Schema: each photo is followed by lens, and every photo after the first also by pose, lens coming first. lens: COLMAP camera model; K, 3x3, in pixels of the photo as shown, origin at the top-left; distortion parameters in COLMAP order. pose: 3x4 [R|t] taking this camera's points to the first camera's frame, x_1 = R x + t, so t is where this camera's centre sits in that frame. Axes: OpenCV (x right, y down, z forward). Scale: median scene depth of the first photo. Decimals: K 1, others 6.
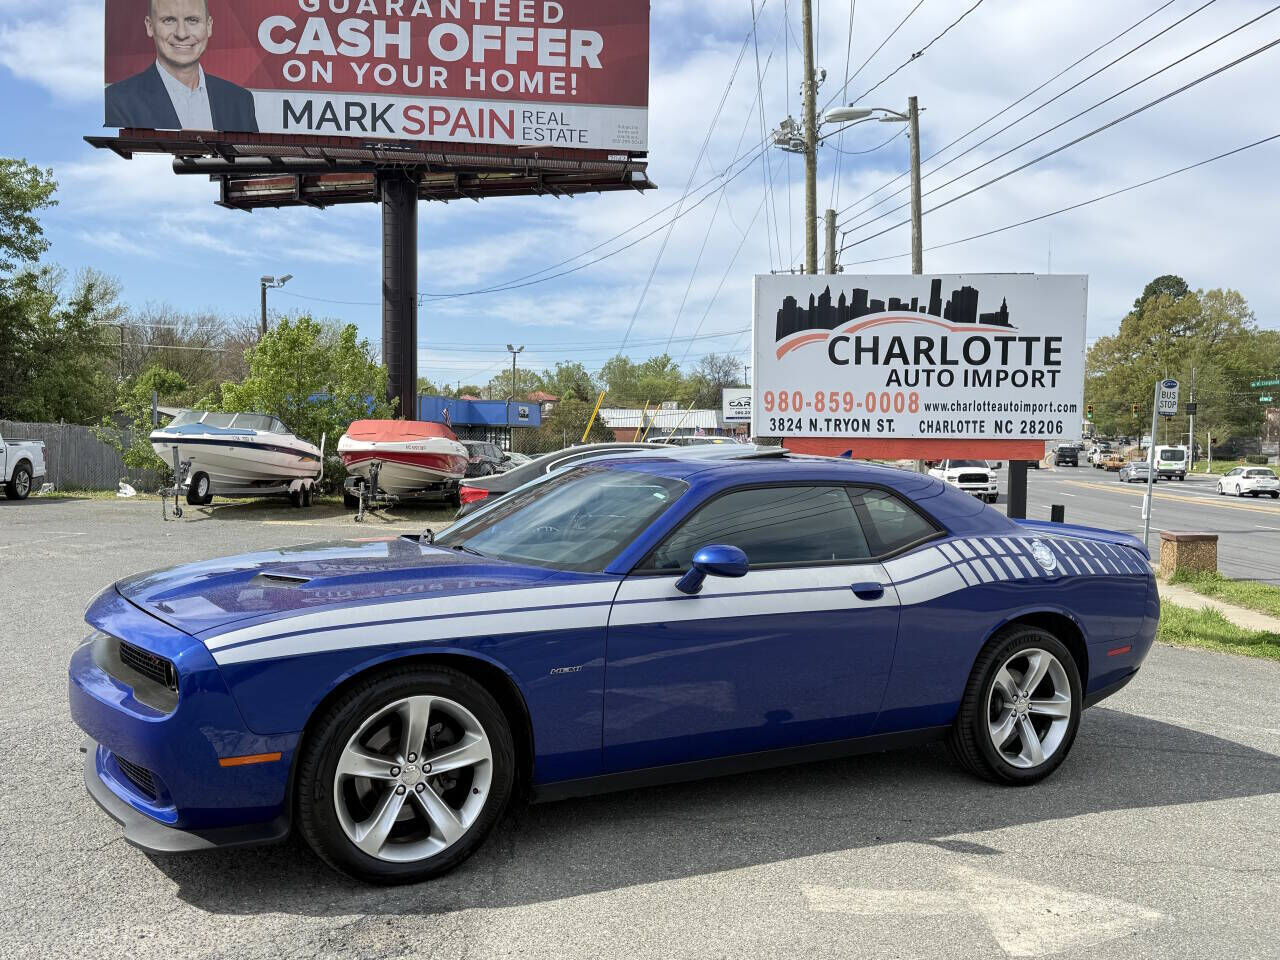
lens RADIAL K [[1244.7, 0, 649.0], [0, 1244.7, 473.4], [0, 0, 1]] dist [0.174950, -0.386736]
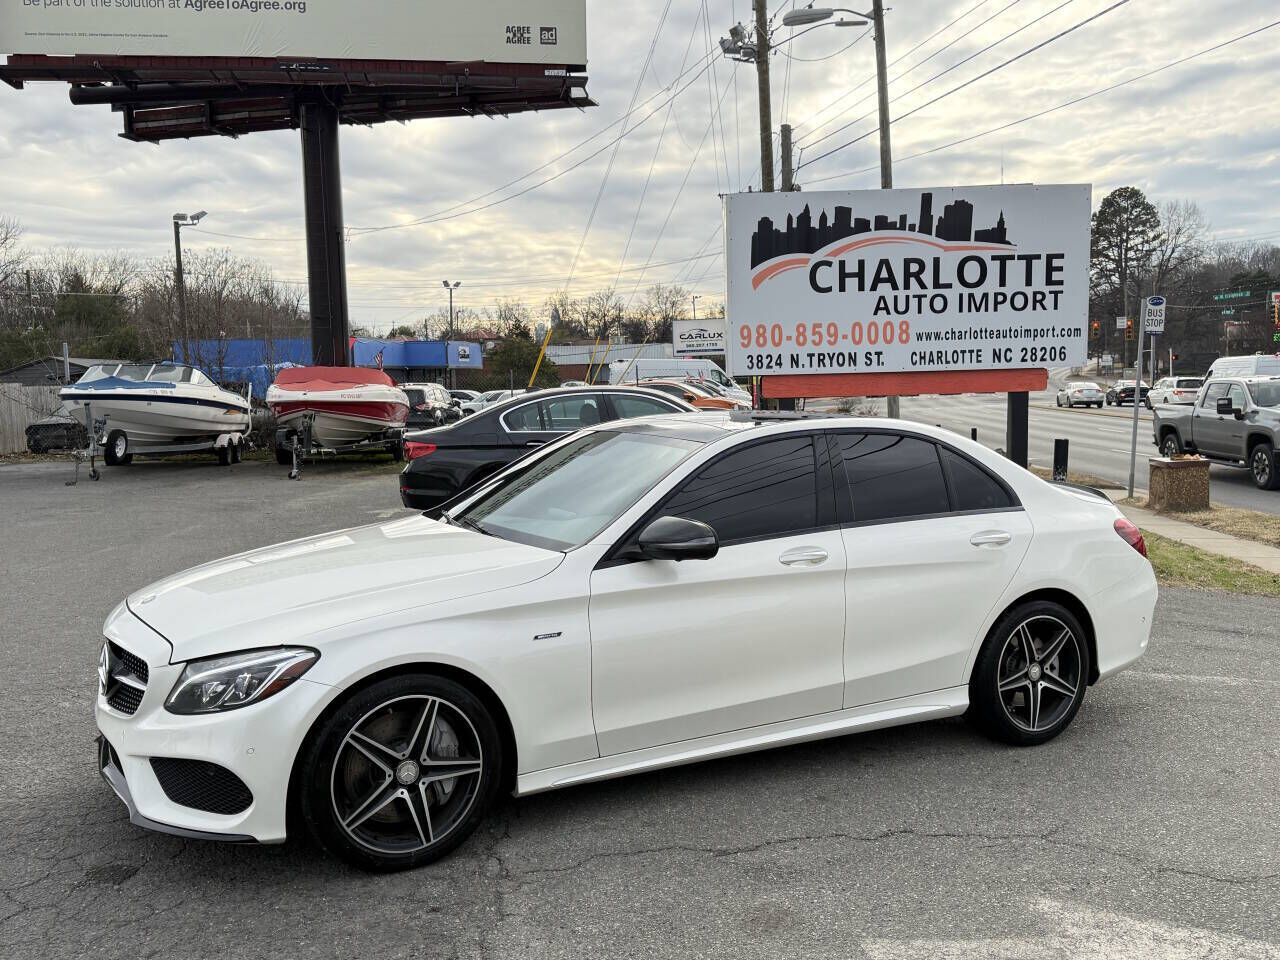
lens RADIAL K [[1283.5, 0, 647.4], [0, 1283.5, 487.6], [0, 0, 1]] dist [0.182459, -0.436642]
pose [[0.998582, -0.037191, 0.038096, -0.013923], [0.034830, 0.997539, 0.060858, -0.007754], [-0.040265, -0.059445, 0.997419, 0.067351]]
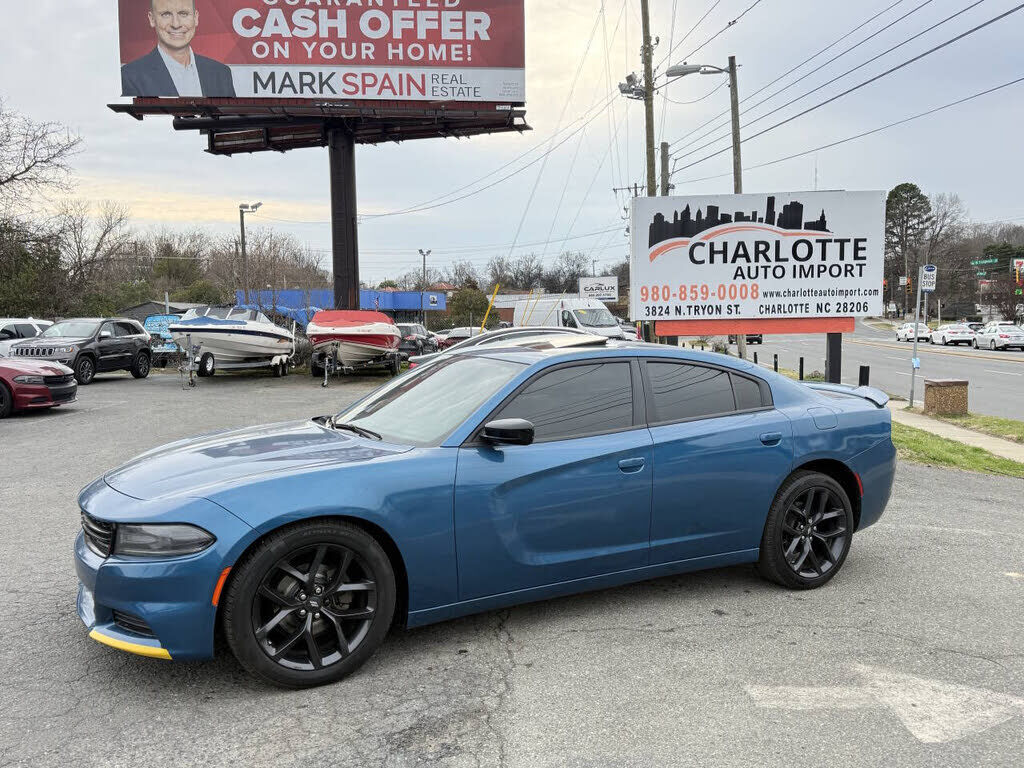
lens RADIAL K [[912.6, 0, 510.5], [0, 912.6, 382.1], [0, 0, 1]] dist [0.140304, -0.291596]
pose [[0.999581, -0.026007, -0.012693, -0.035553], [0.026557, 0.998620, 0.045316, -0.011769], [0.011497, -0.045634, 0.998892, 0.024969]]
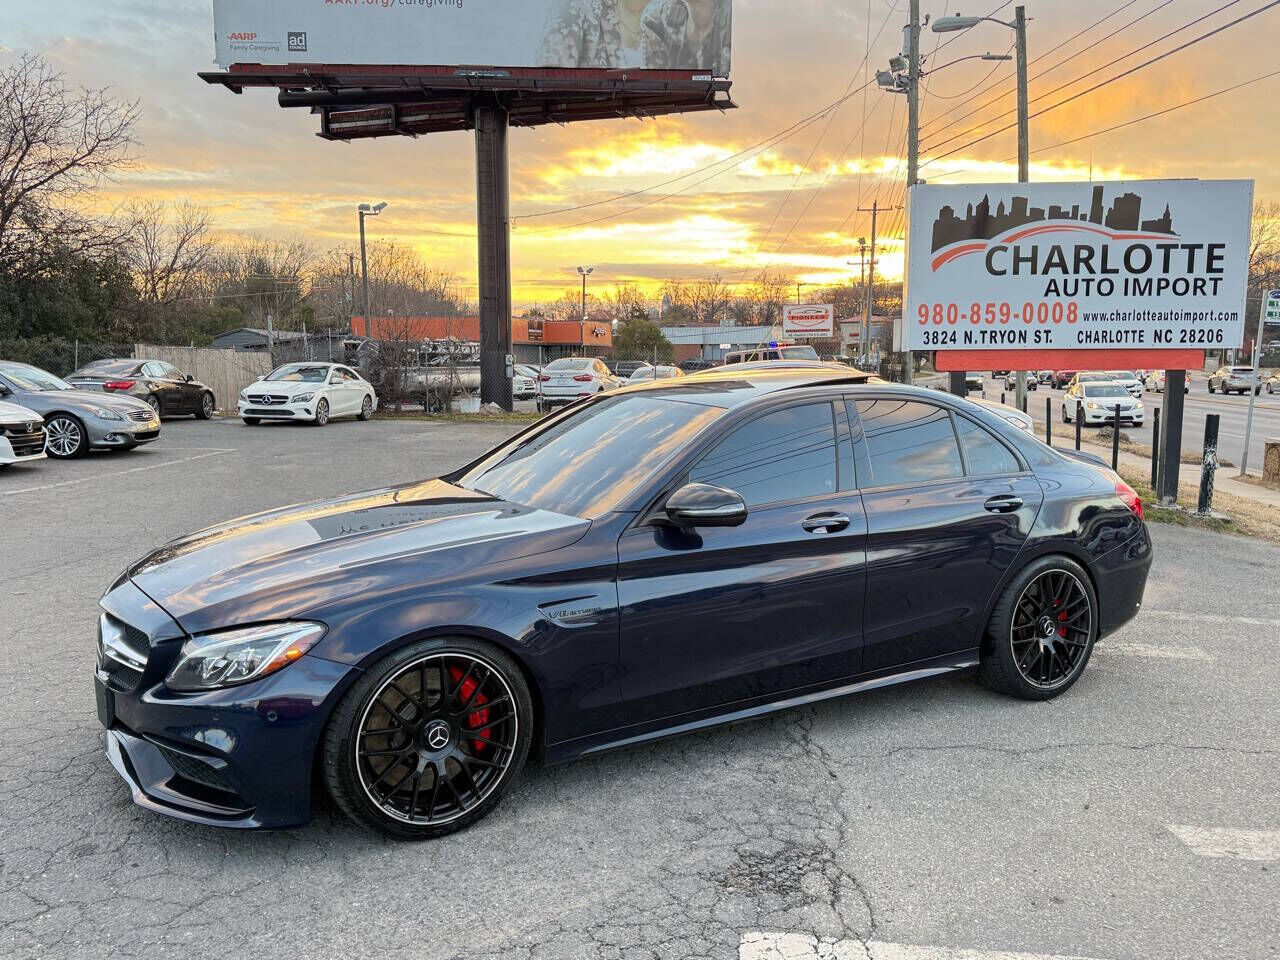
lens RADIAL K [[1161.0, 0, 636.0], [0, 1161.0, 493.9], [0, 0, 1]] dist [0.093159, -0.189383]
pose [[0.998513, -0.007059, -0.054058, -0.083264], [0.011939, 0.995826, 0.090483, -0.001920], [0.053193, -0.090994, 0.994430, 0.046741]]
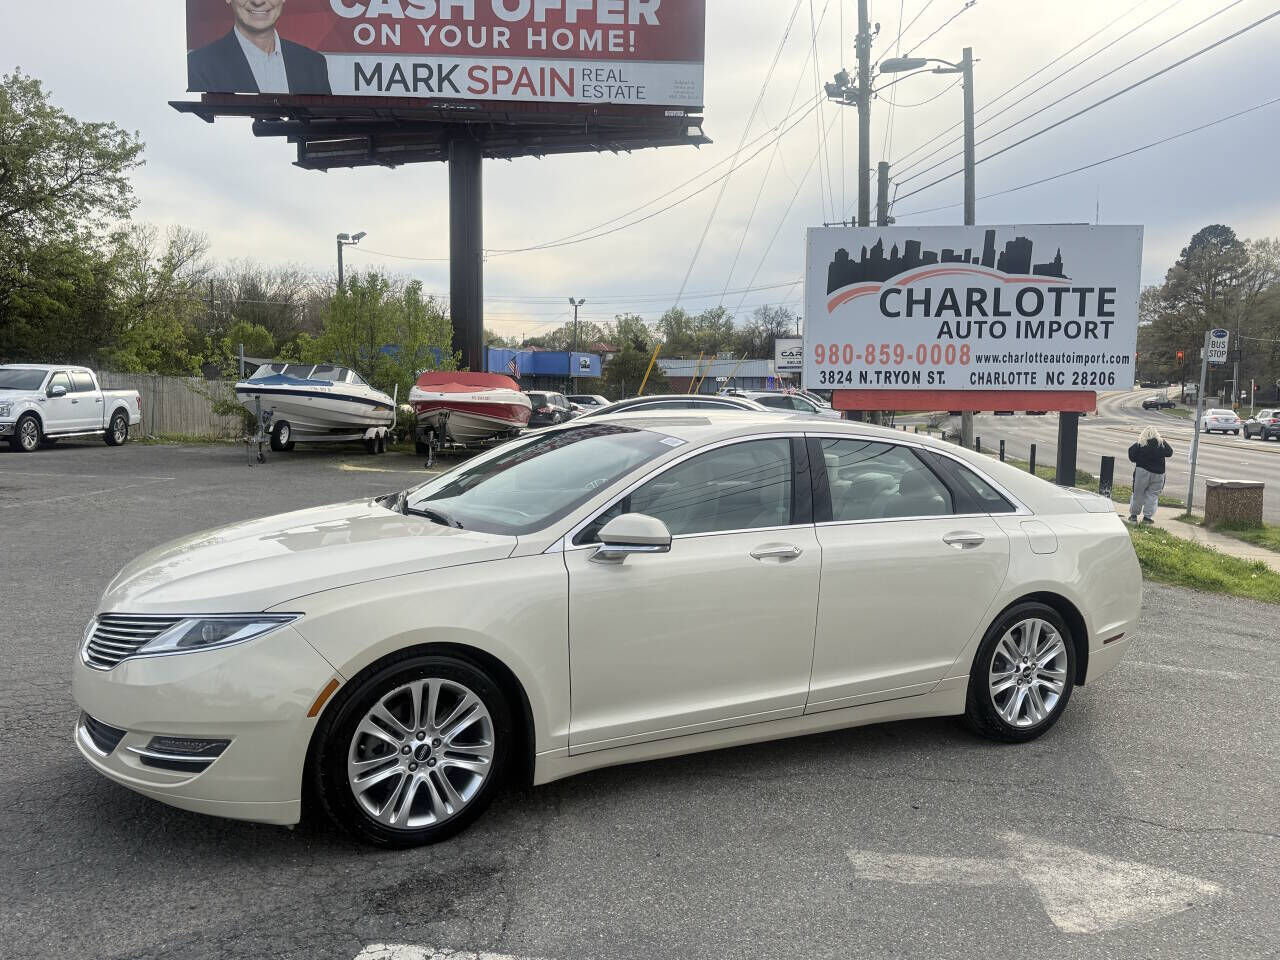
lens RADIAL K [[1176.3, 0, 637.9], [0, 1176.3, 491.0], [0, 0, 1]] dist [0.151751, -0.326987]
pose [[0.998423, 0.003333, -0.056044, 0.002971], [0.000043, 0.998190, 0.060135, -0.004461], [0.056143, -0.060043, 0.996616, 0.027483]]
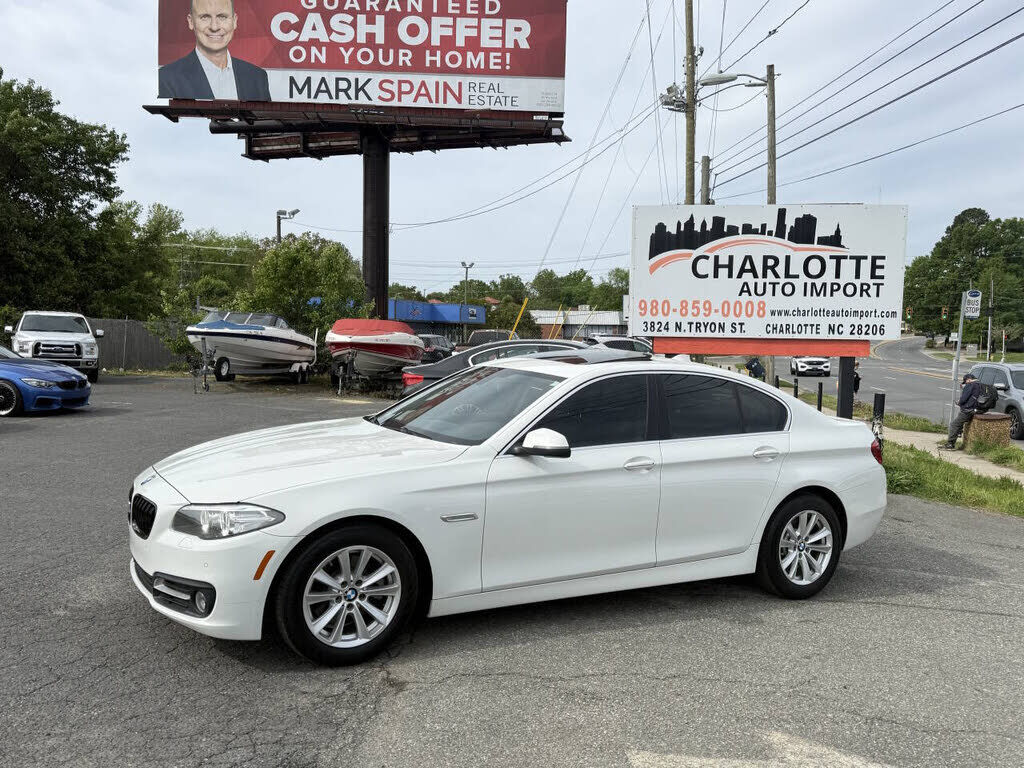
lens RADIAL K [[924.7, 0, 506.9], [0, 924.7, 385.0], [0, 0, 1]] dist [0.159486, -0.334504]
pose [[0.997649, 0.010358, -0.067742, 0.024553], [-0.008365, 0.999526, 0.029642, -0.007116], [0.068017, -0.029005, 0.997262, 0.065066]]
